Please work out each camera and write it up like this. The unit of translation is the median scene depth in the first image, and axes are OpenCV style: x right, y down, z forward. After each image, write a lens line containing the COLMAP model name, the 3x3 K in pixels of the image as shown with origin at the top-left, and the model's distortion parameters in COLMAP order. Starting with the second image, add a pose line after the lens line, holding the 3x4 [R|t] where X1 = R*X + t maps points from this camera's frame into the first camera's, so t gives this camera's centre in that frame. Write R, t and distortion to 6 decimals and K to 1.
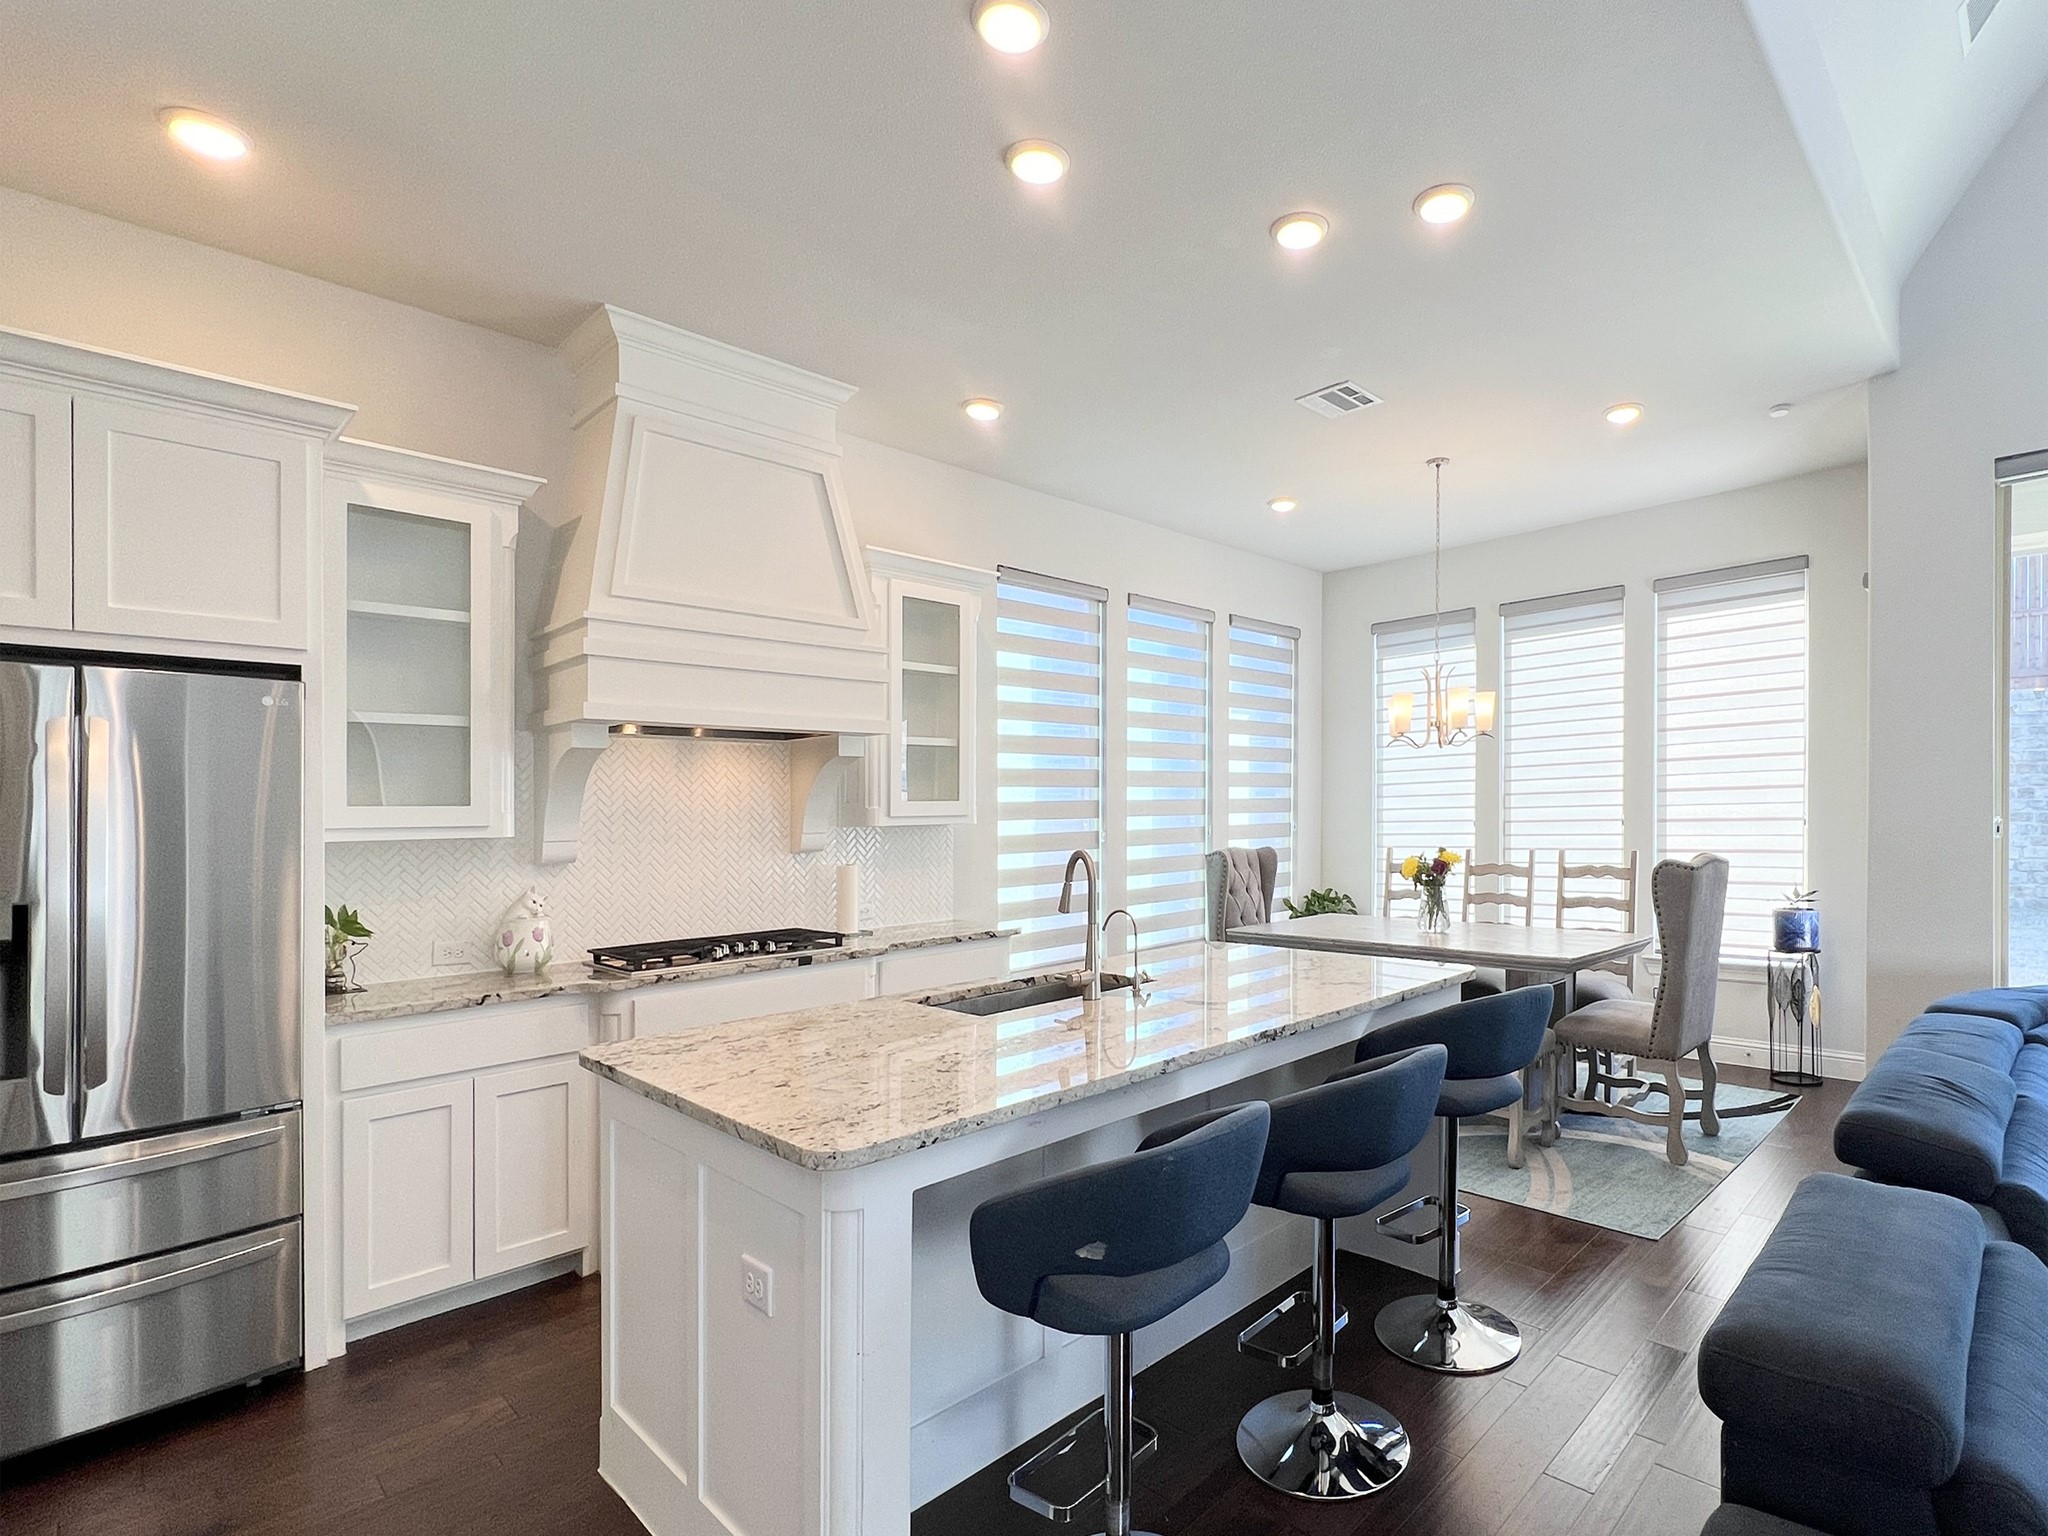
lens RADIAL K [[1194.4, 0, 1054.3], [0, 1194.4, 821.6], [0, 0, 1]] dist [-0.018109, -0.001329]
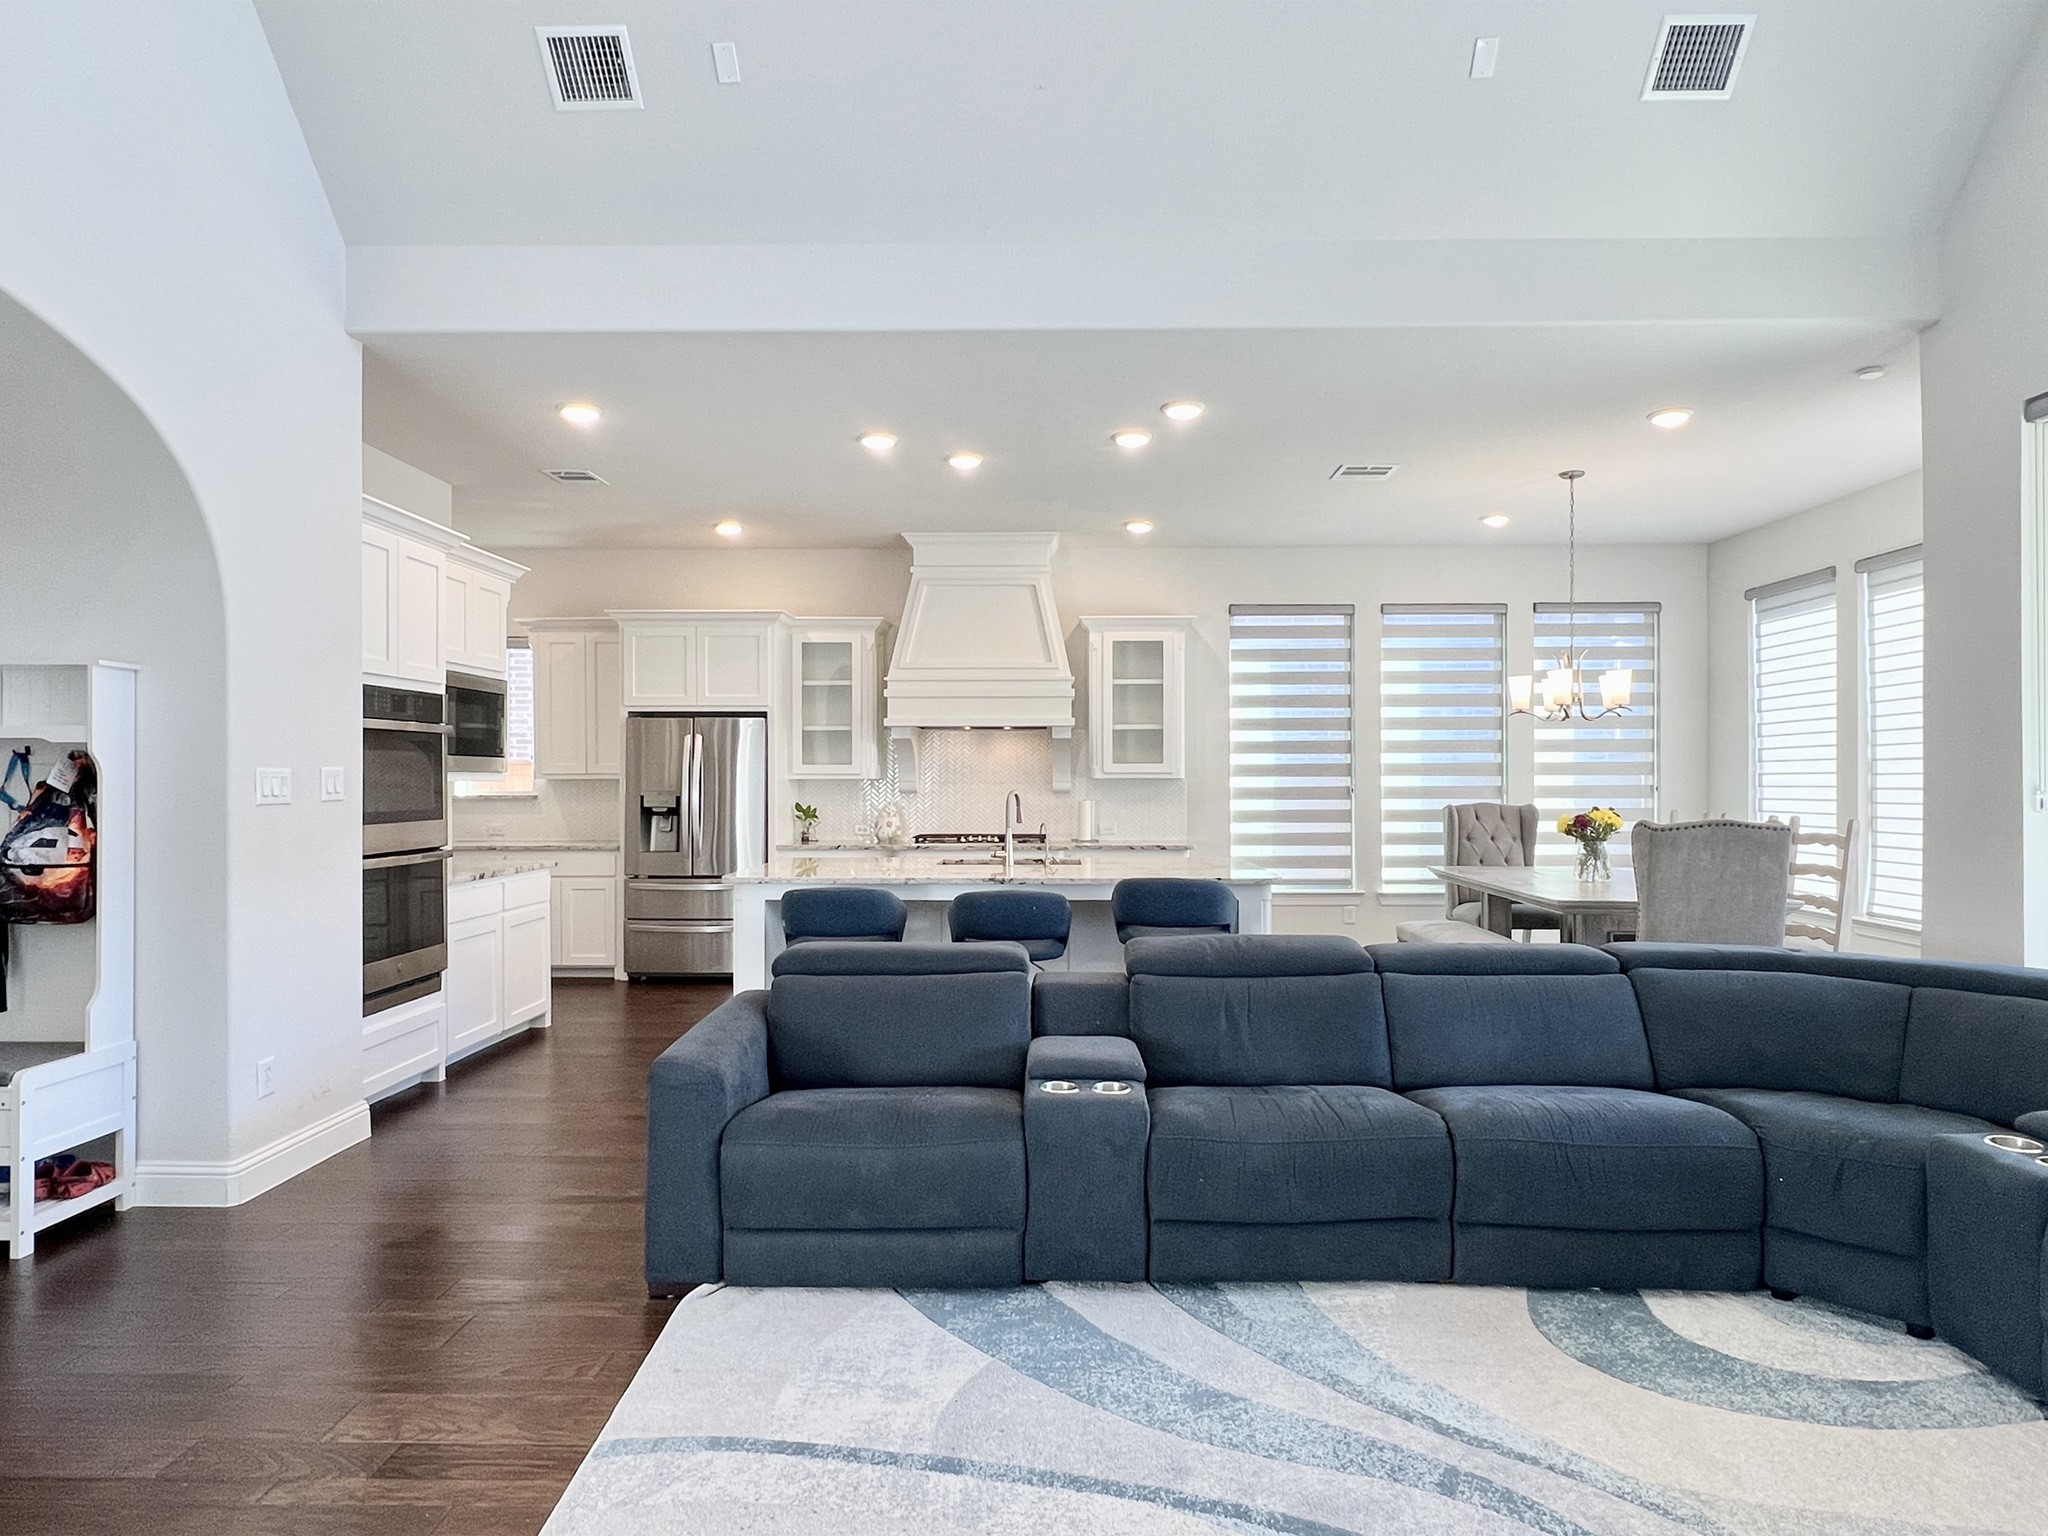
lens RADIAL K [[1208.7, 0, 1058.1], [0, 1208.7, 777.6], [0, 0, 1]] dist [-0.003834, -0.000285]
pose [[0.673070, 0.018352, -0.739351, 0.724830], [-0.016254, 0.999818, 0.010021, -0.008720], [0.739400, 0.005272, 0.673246, -0.136385]]
